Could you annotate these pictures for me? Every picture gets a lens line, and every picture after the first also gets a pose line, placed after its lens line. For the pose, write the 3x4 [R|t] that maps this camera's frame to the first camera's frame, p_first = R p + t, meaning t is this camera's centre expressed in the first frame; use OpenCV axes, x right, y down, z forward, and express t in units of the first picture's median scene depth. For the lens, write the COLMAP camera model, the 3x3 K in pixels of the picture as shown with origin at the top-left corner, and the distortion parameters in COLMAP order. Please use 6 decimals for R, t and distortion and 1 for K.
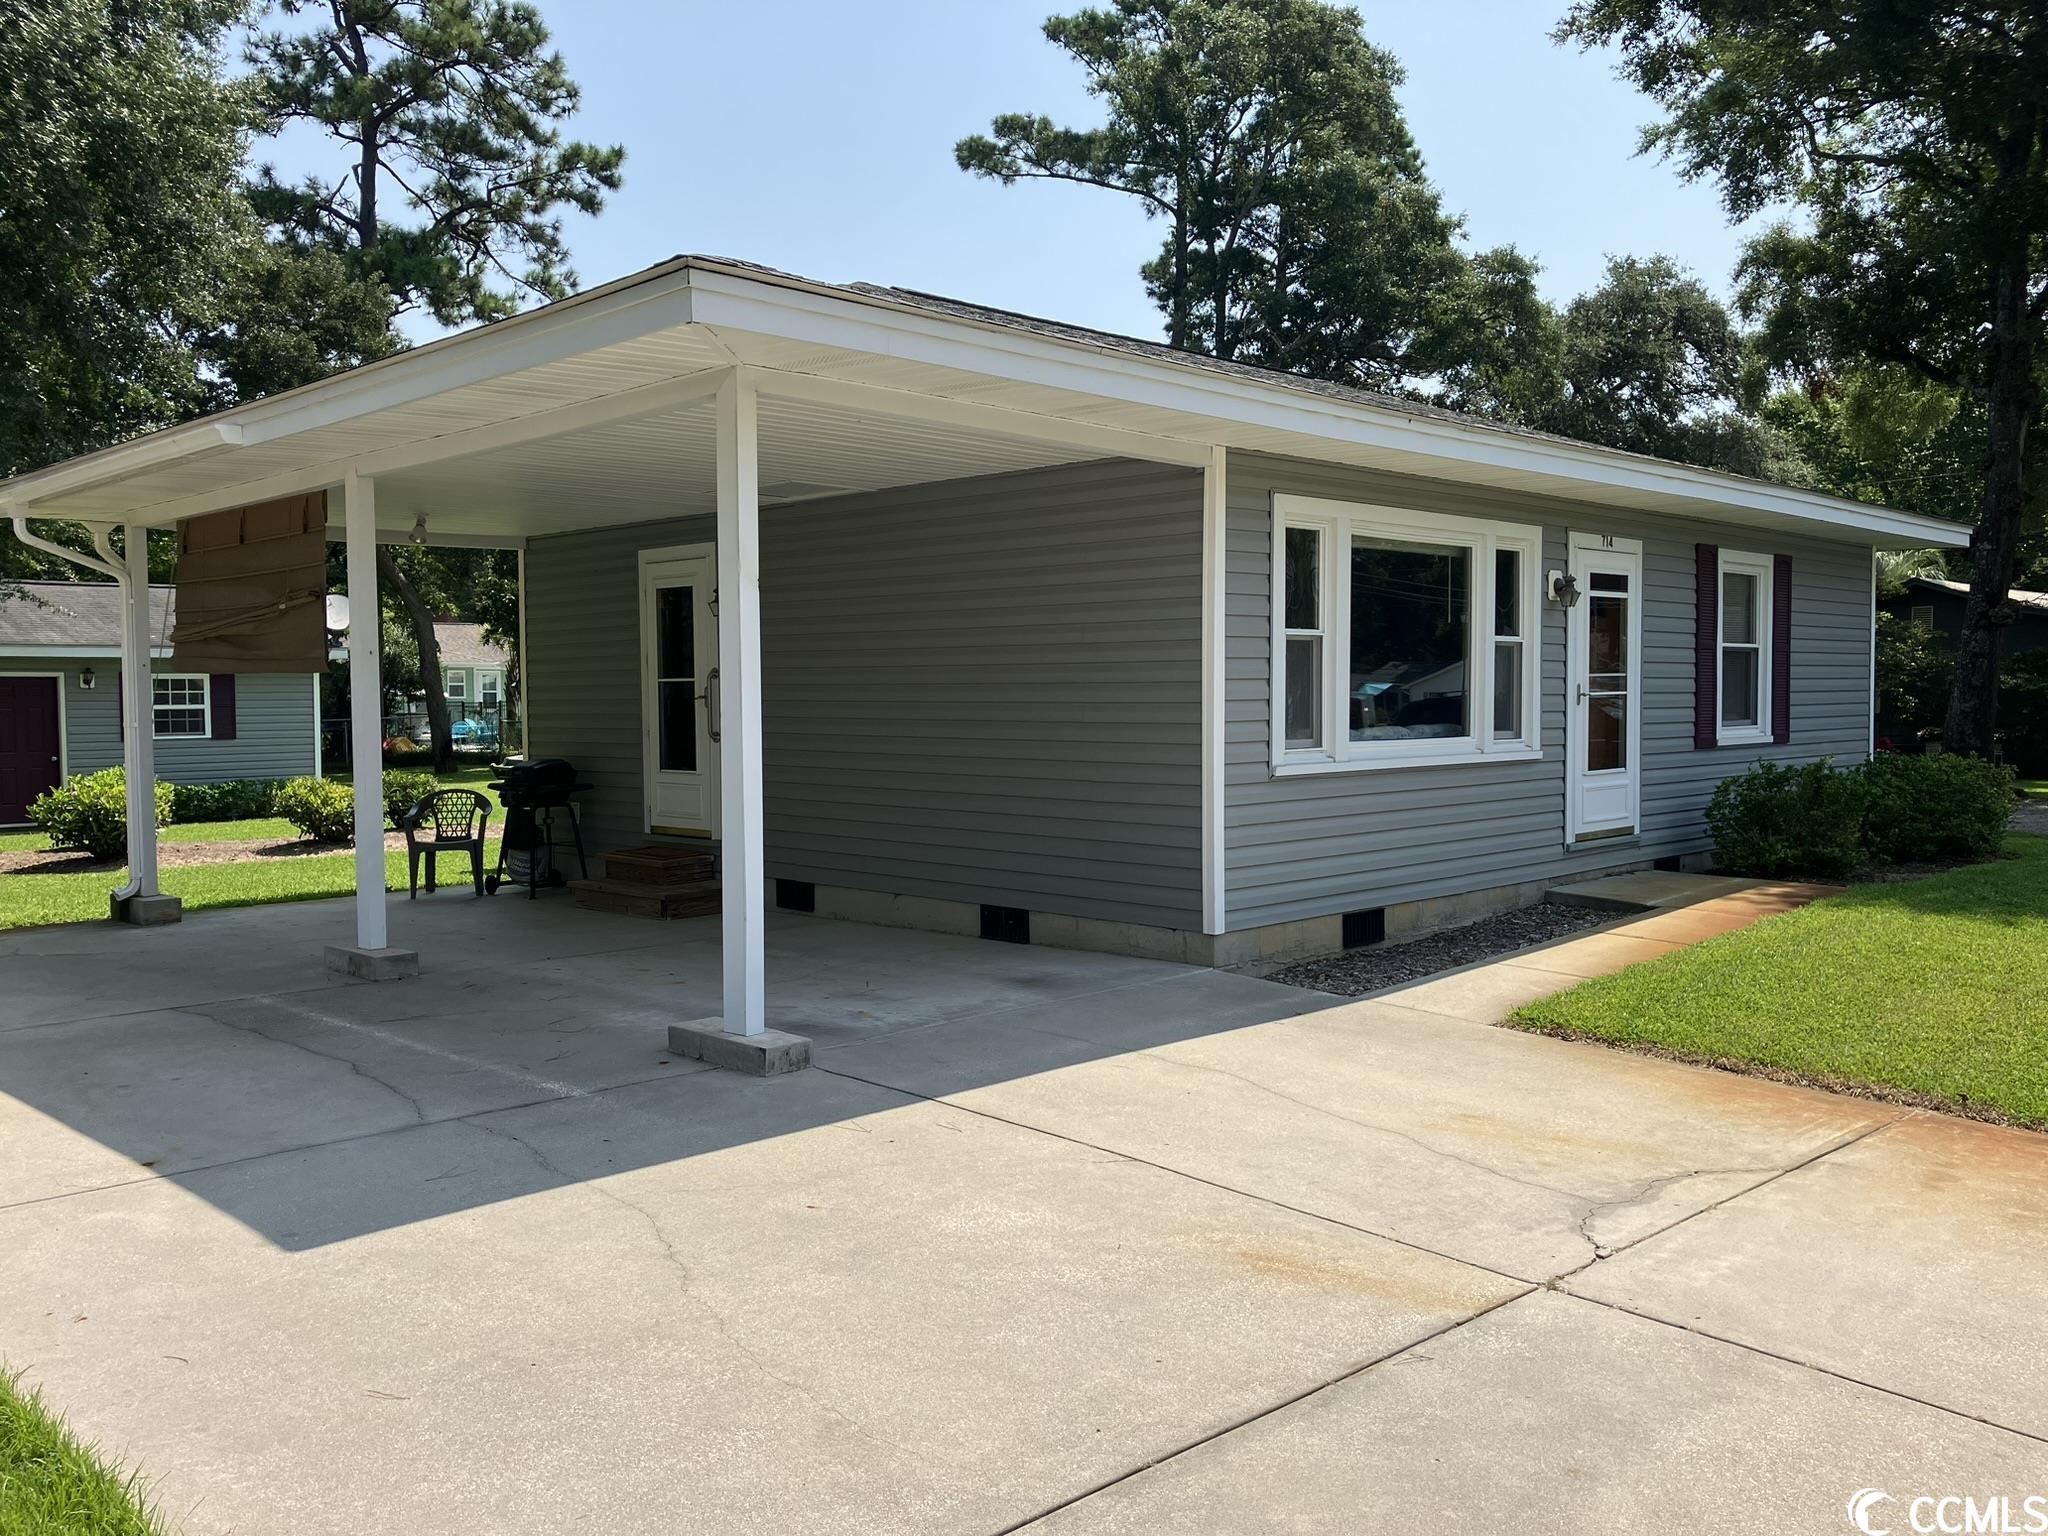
lens RADIAL K [[1683.5, 0, 1029.2], [0, 1683.5, 774.0], [0, 0, 1]] dist [0.049621, -0.061099]
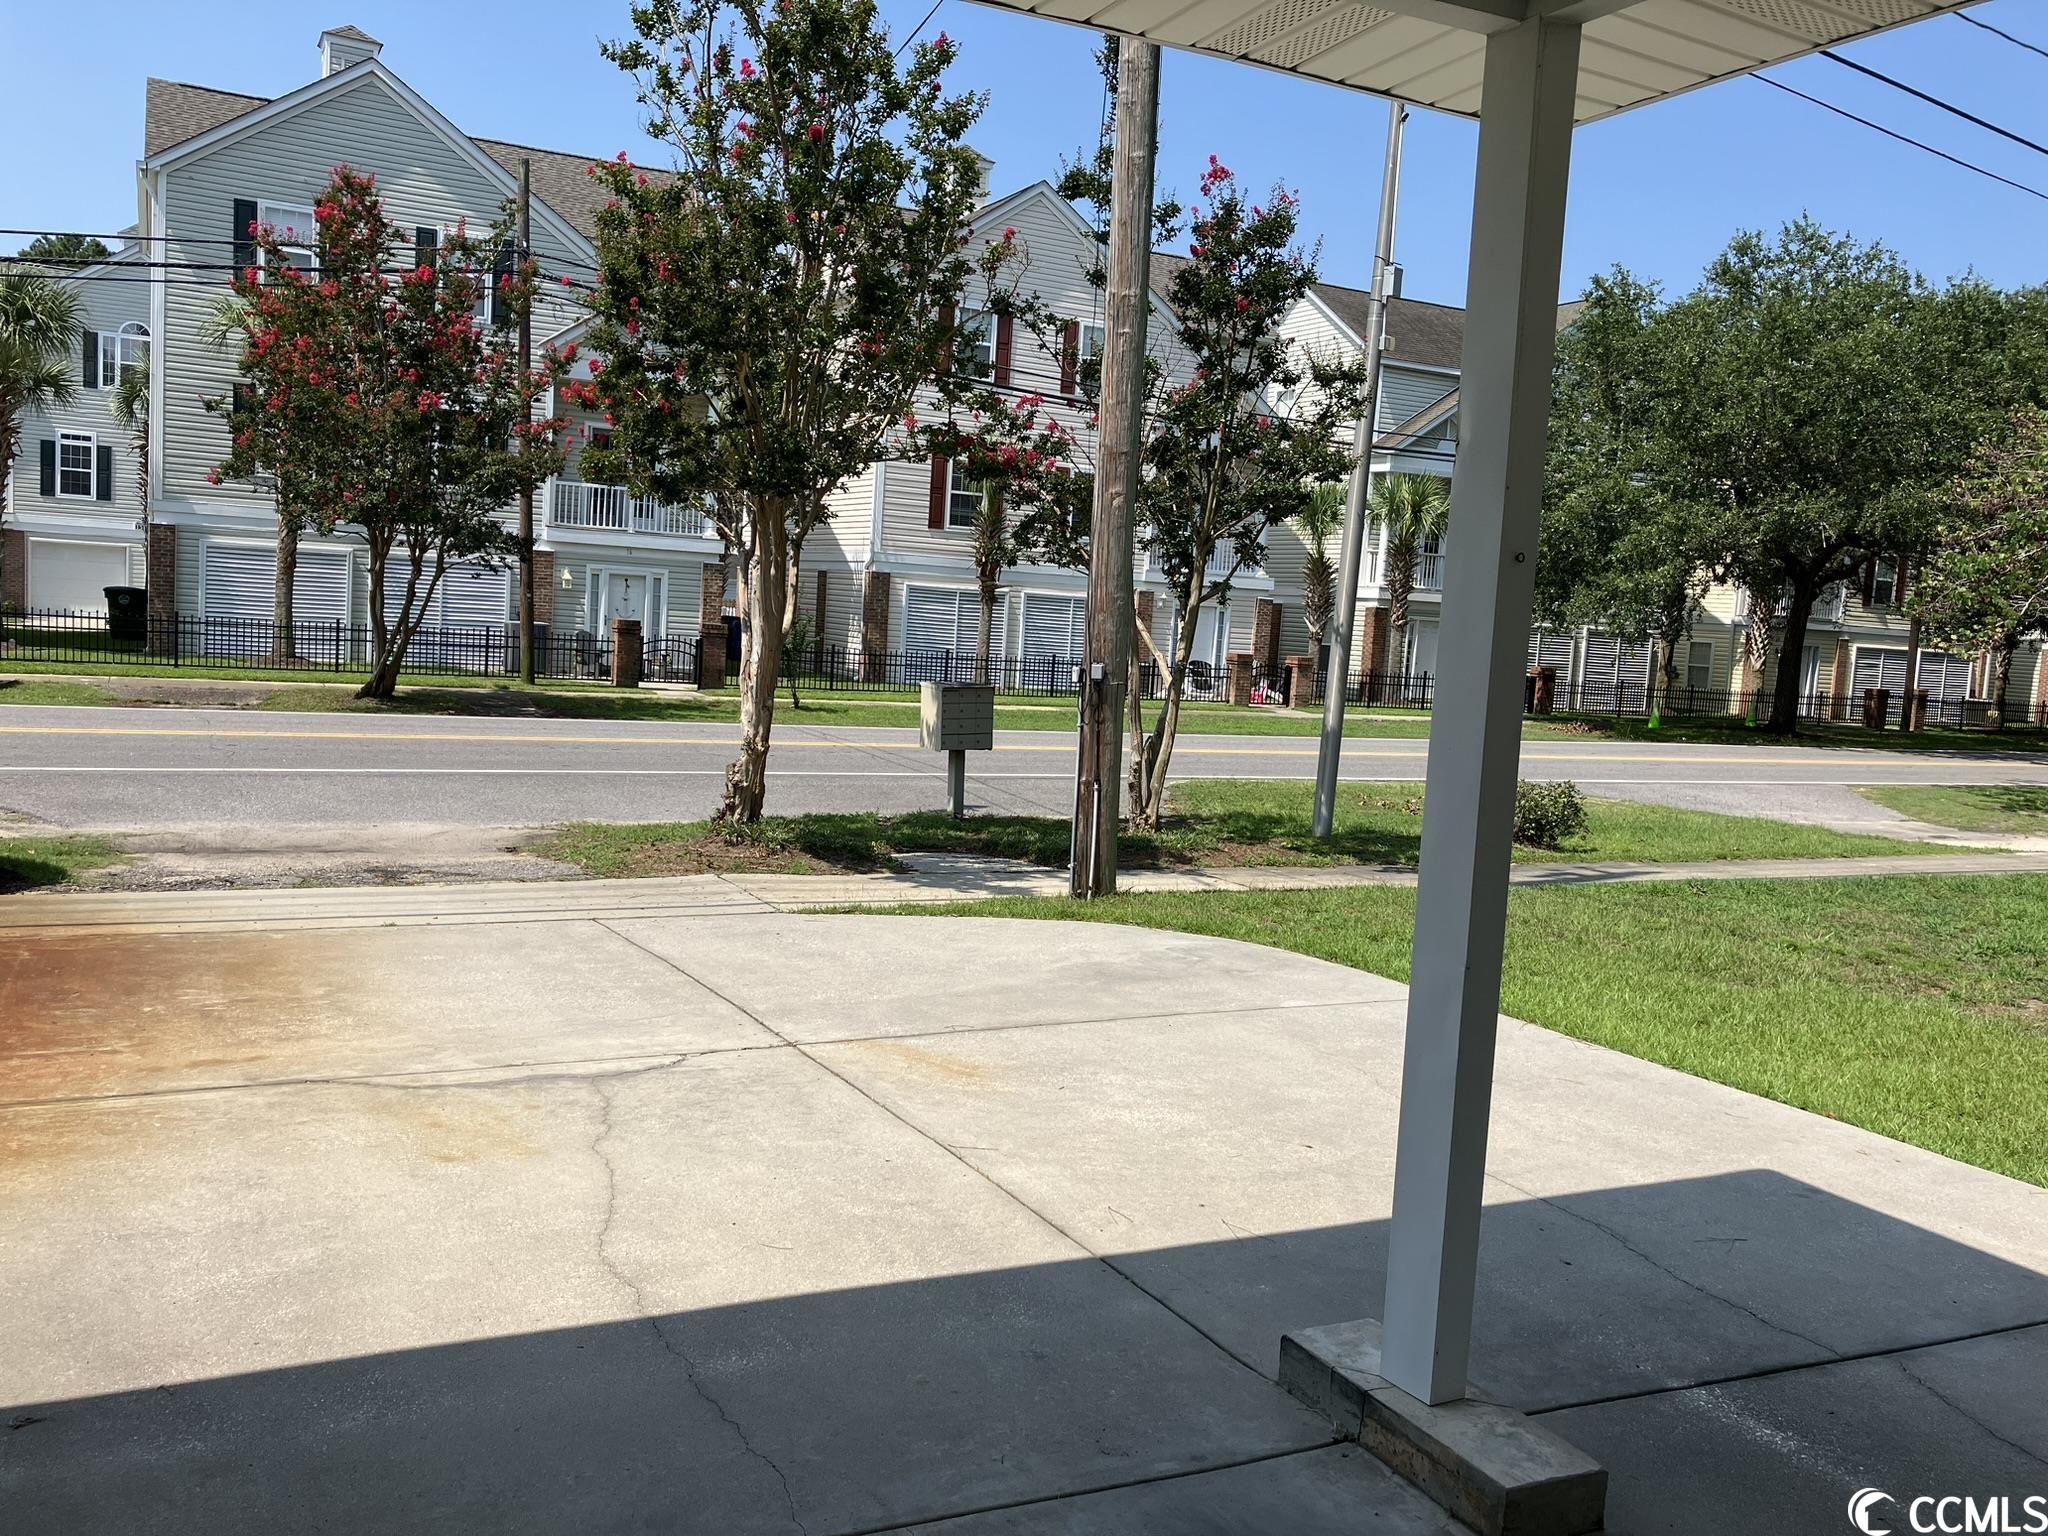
lens RADIAL K [[1683.5, 0, 1018.7], [0, 1683.5, 765.2], [0, 0, 1]] dist [0.049621, -0.061099]
pose [[-0.943973, -0.081264, 0.319862, -0.149538], [-0.038904, 0.989853, 0.136668, -0.062772], [-0.327722, 0.116567, -0.937555, 1.093035]]
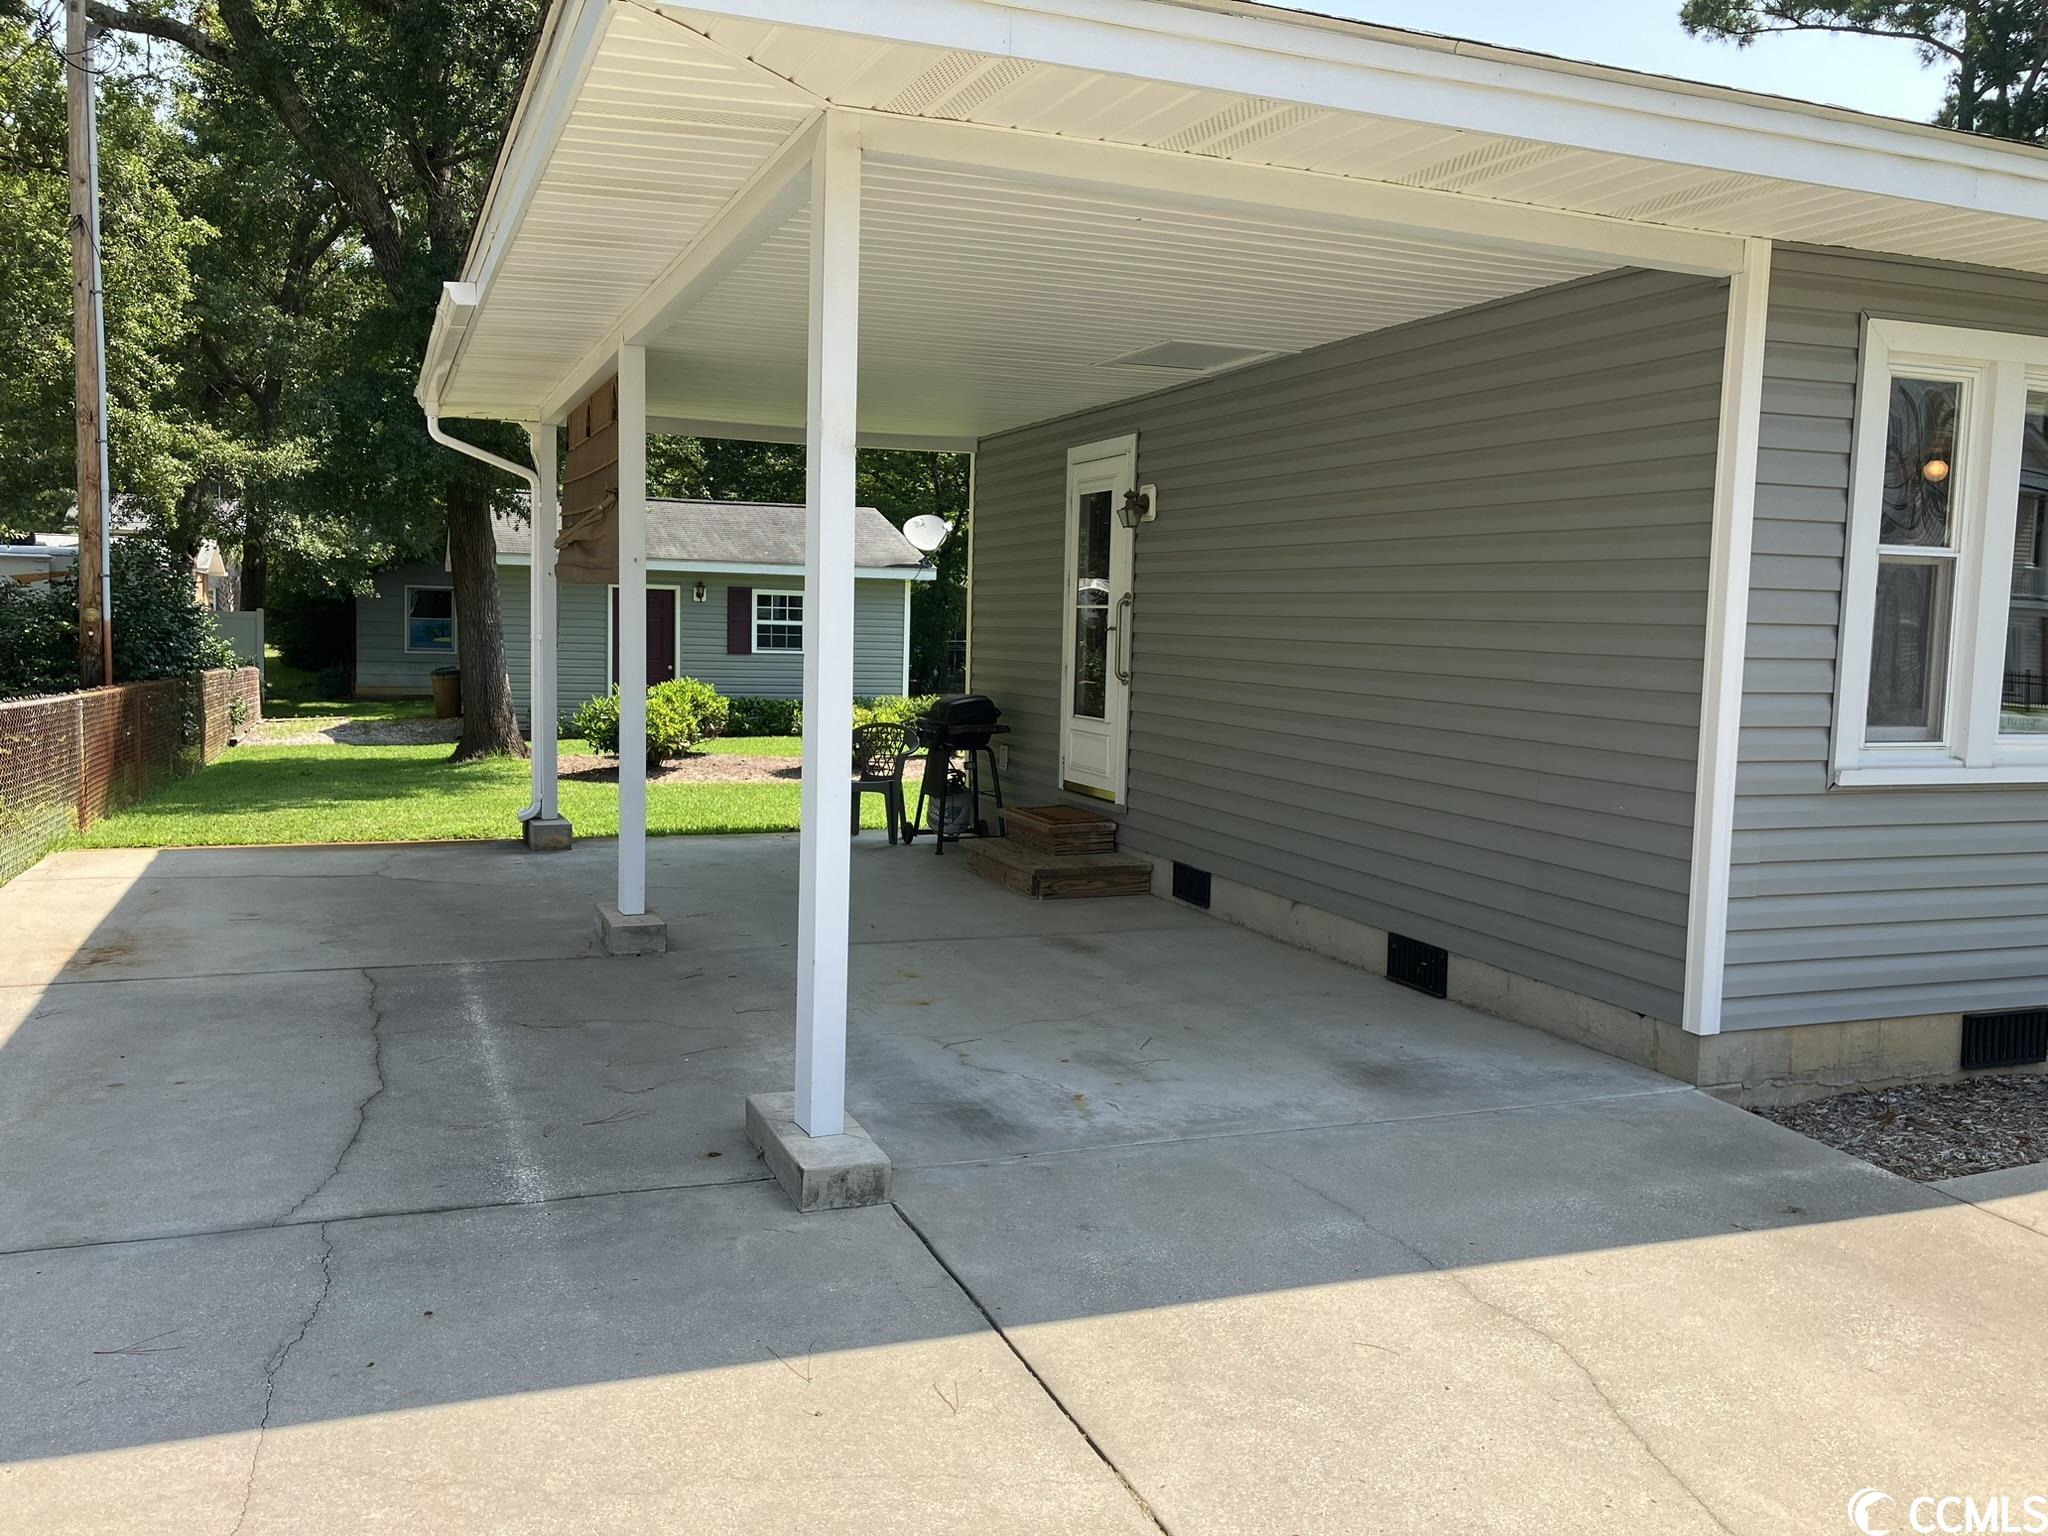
lens RADIAL K [[1683.5, 0, 1013.5], [0, 1683.5, 762.0], [0, 0, 1]] dist [0.049621, -0.061099]
pose [[0.912947, 0.065237, -0.402830, 0.119944], [-0.052042, 0.997691, 0.043627, -0.018498], [0.404746, -0.018865, 0.914234, 0.313216]]
